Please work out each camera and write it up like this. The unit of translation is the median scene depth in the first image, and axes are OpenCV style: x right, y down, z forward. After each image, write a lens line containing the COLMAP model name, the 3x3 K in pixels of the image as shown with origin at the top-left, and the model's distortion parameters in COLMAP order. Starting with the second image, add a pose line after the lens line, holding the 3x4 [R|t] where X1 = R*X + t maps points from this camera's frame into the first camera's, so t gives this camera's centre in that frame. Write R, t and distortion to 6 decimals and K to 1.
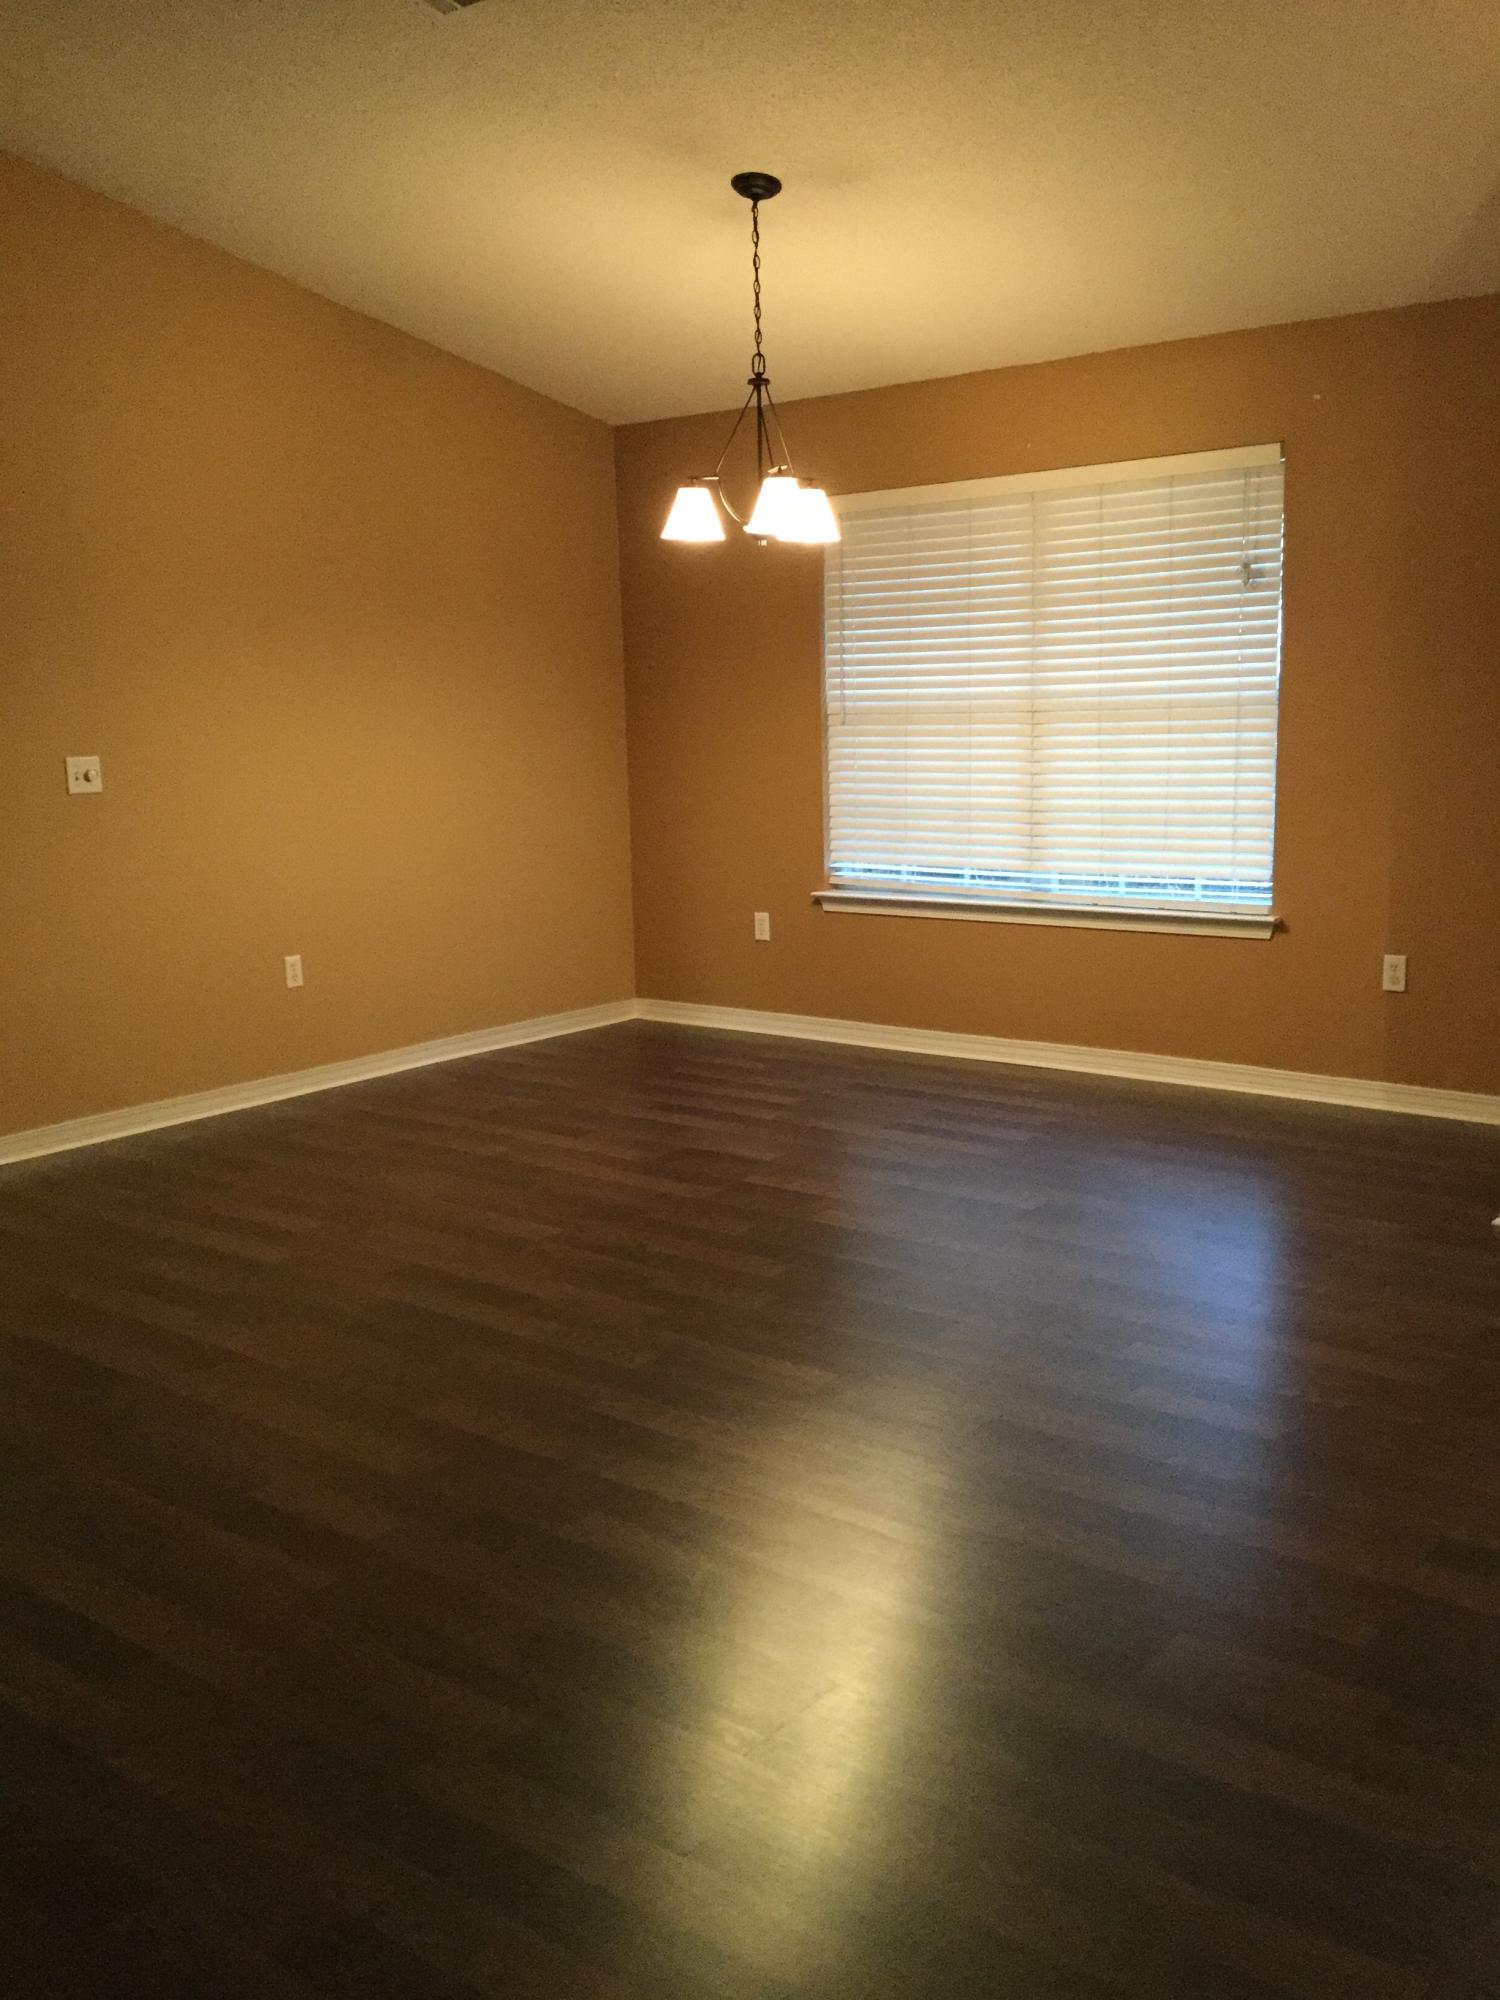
lens RADIAL K [[1812.7, 0, 751.7], [0, 1812.7, 1010.0], [0, 0, 1]] dist [0.088319, -0.169357]
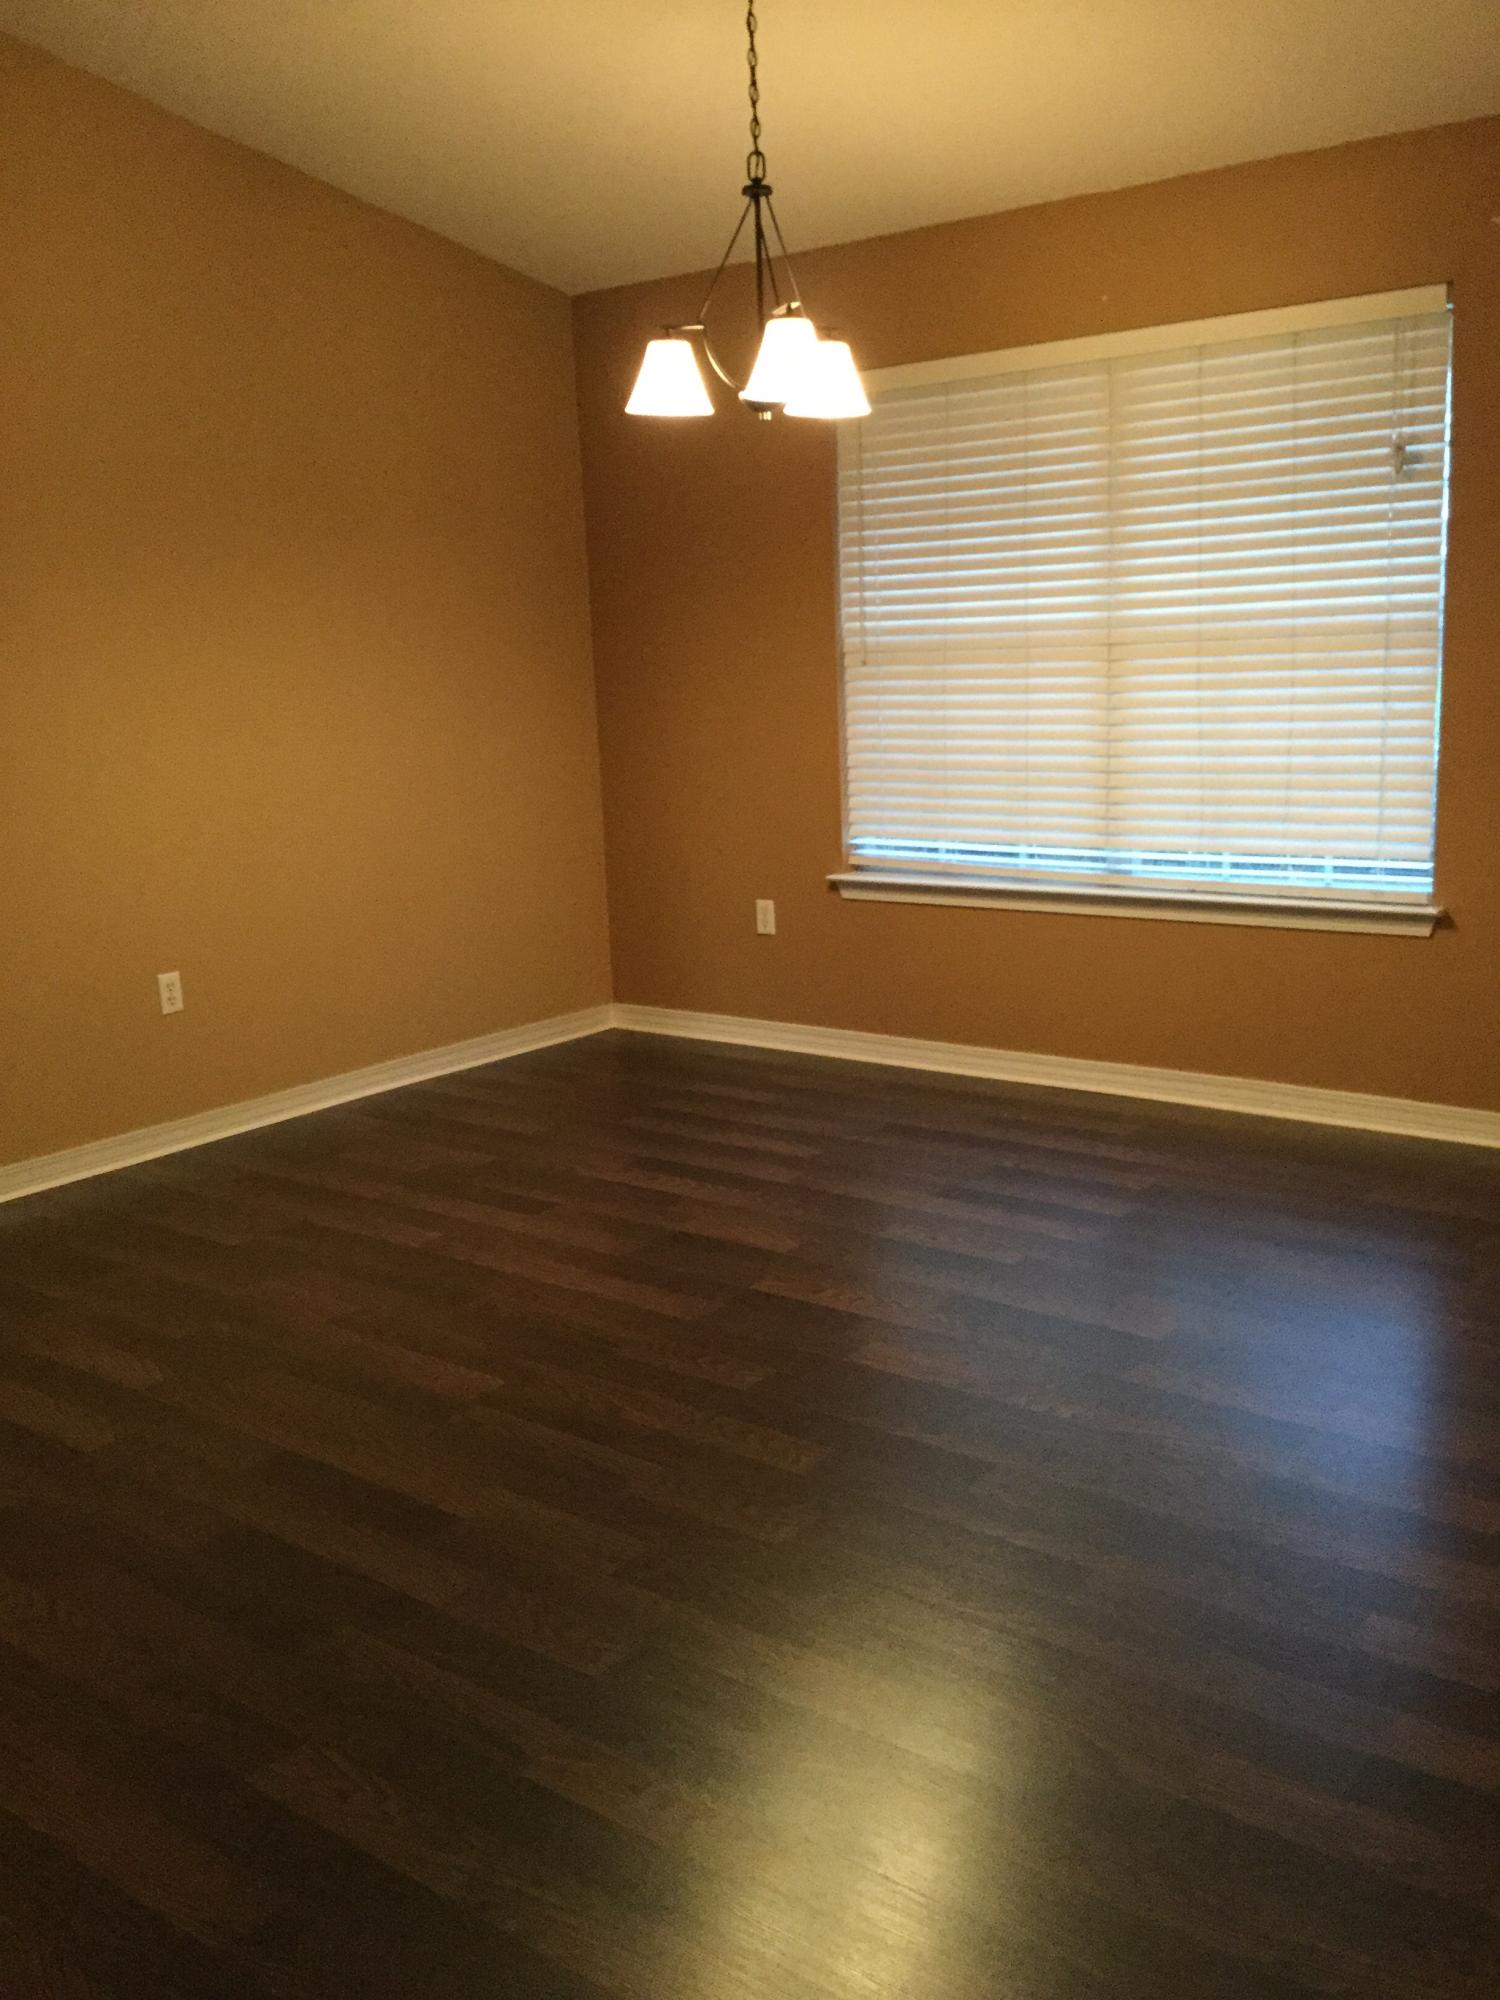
lens RADIAL K [[1812.7, 0, 748.4], [0, 1812.7, 1001.6], [0, 0, 1]] dist [0.088319, -0.169357]
pose [[0.999871, -0.015894, 0.002500, -0.005430], [0.015819, 0.999494, 0.027601, -0.037201], [-0.002937, -0.027558, 0.999616, 0.227757]]
